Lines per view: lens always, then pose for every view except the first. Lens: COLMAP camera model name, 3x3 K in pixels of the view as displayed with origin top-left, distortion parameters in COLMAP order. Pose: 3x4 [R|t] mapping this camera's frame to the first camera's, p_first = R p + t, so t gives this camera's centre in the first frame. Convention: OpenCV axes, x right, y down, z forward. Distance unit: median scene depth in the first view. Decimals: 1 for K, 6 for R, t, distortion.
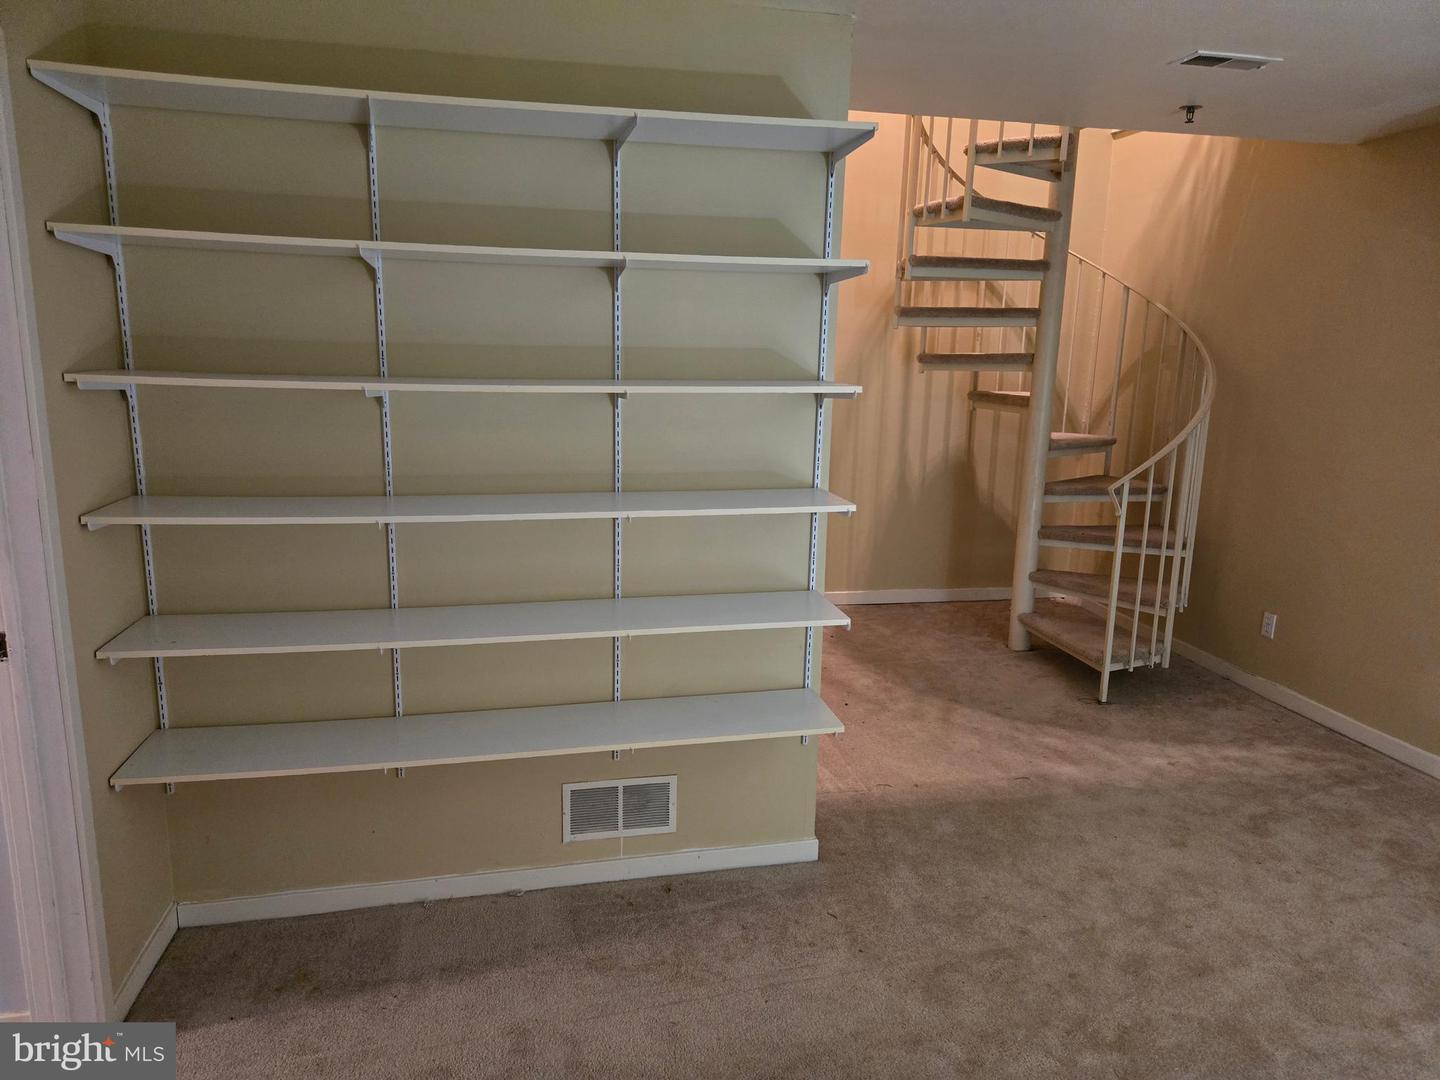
lens RADIAL K [[966.0, 0, 713.4], [0, 966.0, 548.0], [0, 0, 1]] dist [0.071962, -0.059323]
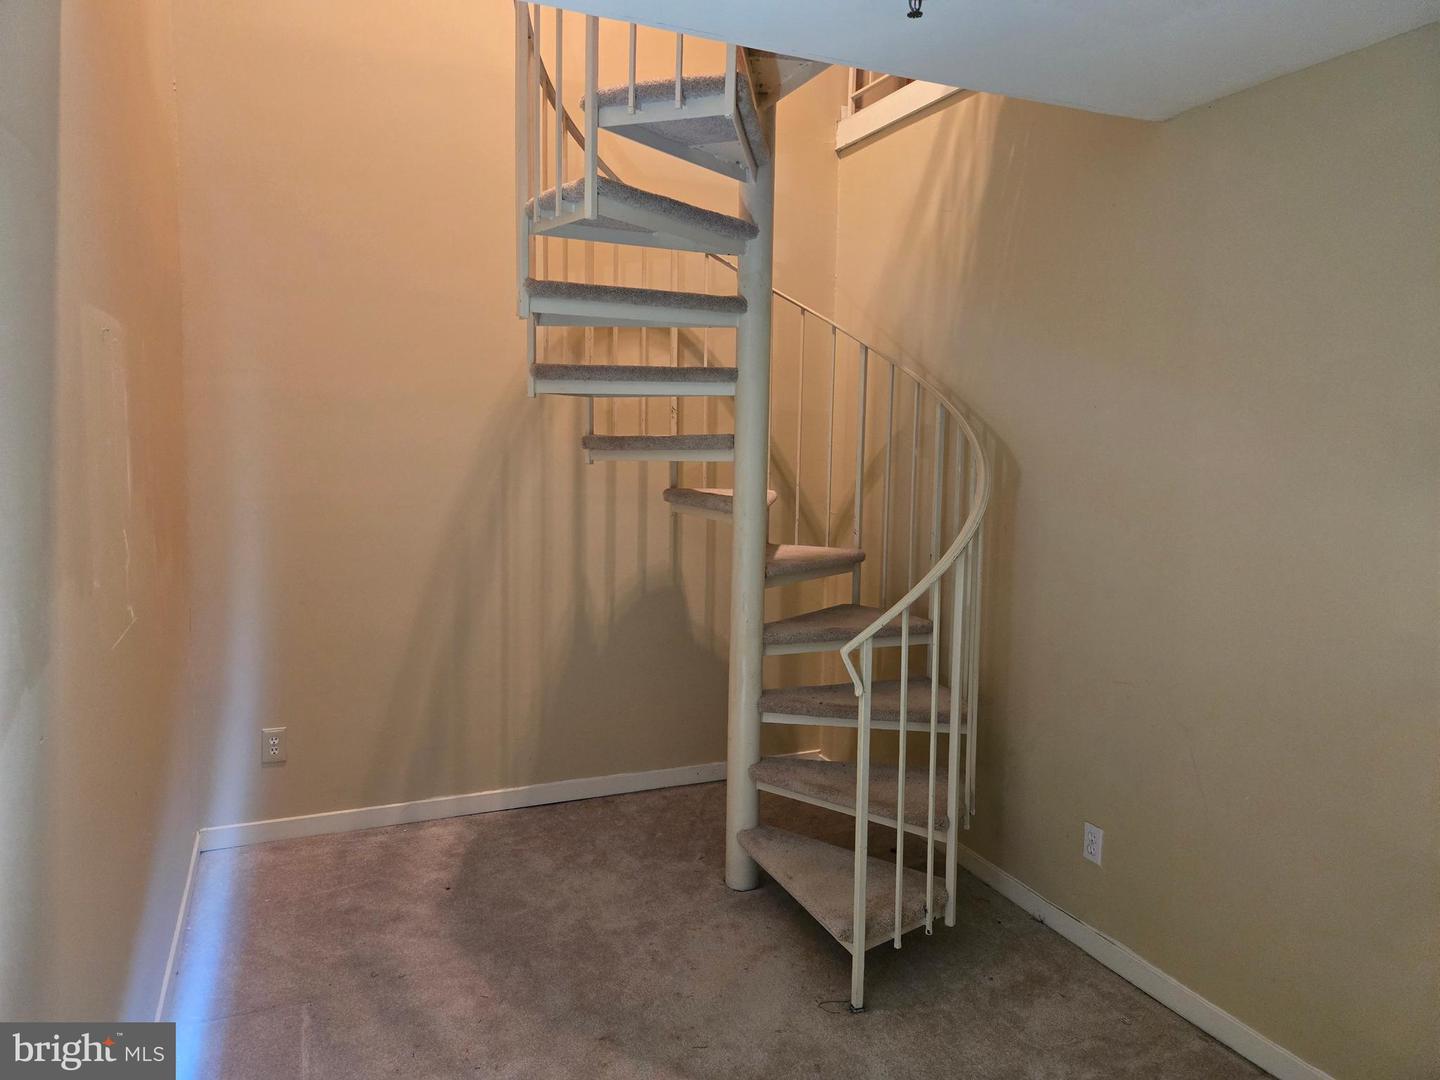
lens RADIAL K [[966.0, 0, 707.8], [0, 966.0, 546.5], [0, 0, 1]] dist [0.071962, -0.059323]
pose [[0.981445, -0.028503, 0.189614, 0.185331], [0.045845, 0.995090, -0.087712, -0.067003], [-0.186183, 0.094777, 0.977933, 0.368633]]
